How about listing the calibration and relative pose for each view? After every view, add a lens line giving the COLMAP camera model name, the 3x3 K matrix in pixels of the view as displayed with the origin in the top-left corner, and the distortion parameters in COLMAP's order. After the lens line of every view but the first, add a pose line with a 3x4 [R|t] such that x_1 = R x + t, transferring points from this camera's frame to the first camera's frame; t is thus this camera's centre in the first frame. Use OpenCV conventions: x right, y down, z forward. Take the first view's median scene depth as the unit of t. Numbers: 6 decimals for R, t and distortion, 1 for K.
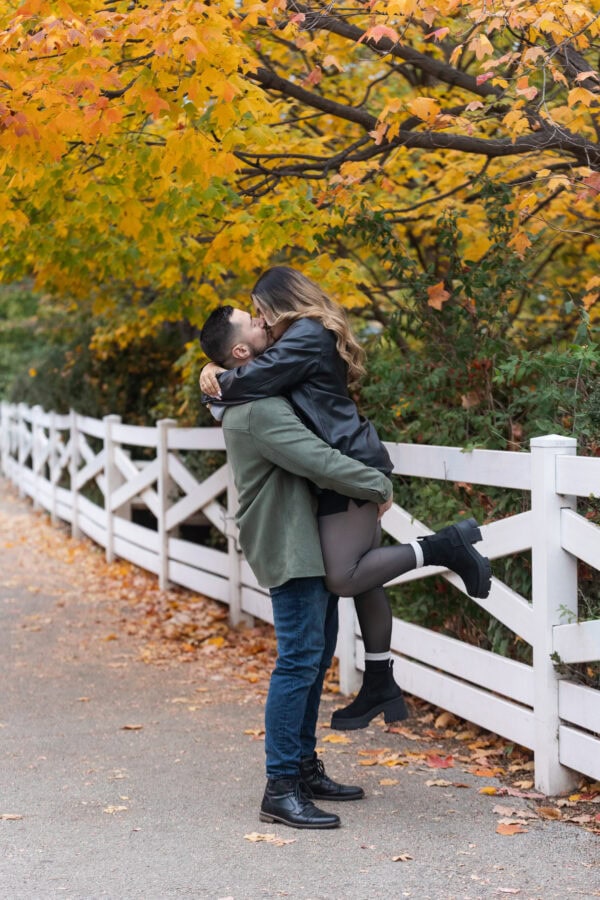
lens RADIAL K [[1639.9, 0, 331.8], [0, 1639.9, 391.2], [0, 0, 1]] dist [0.006335, -0.062420]
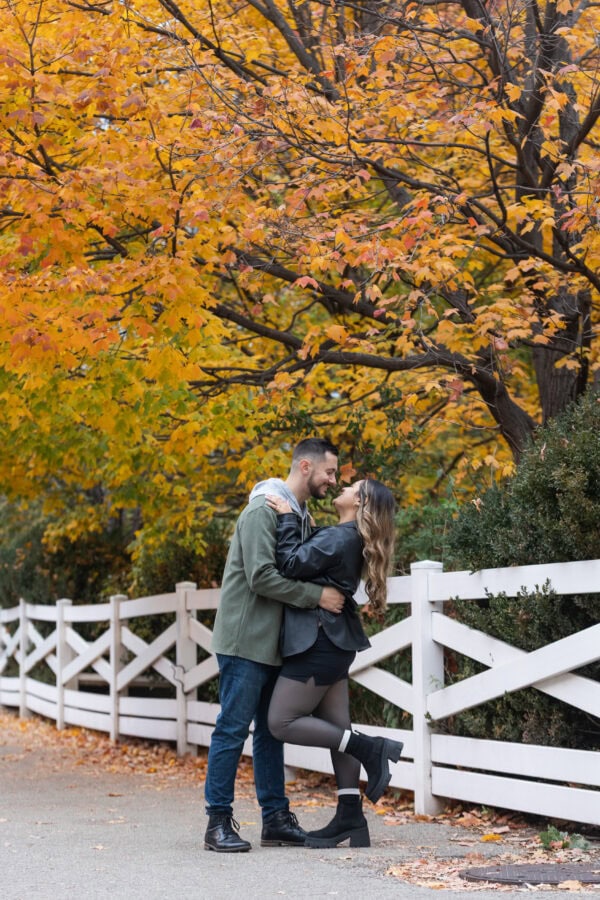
lens RADIAL K [[1639.9, 0, 331.8], [0, 1639.9, 391.2], [0, 0, 1]] dist [0.006335, -0.062420]
pose [[0.998805, 0.007149, 0.048338, -0.008971], [-0.000576, 0.990893, -0.134653, 0.039048], [-0.048861, 0.134464, 0.989713, -0.227659]]
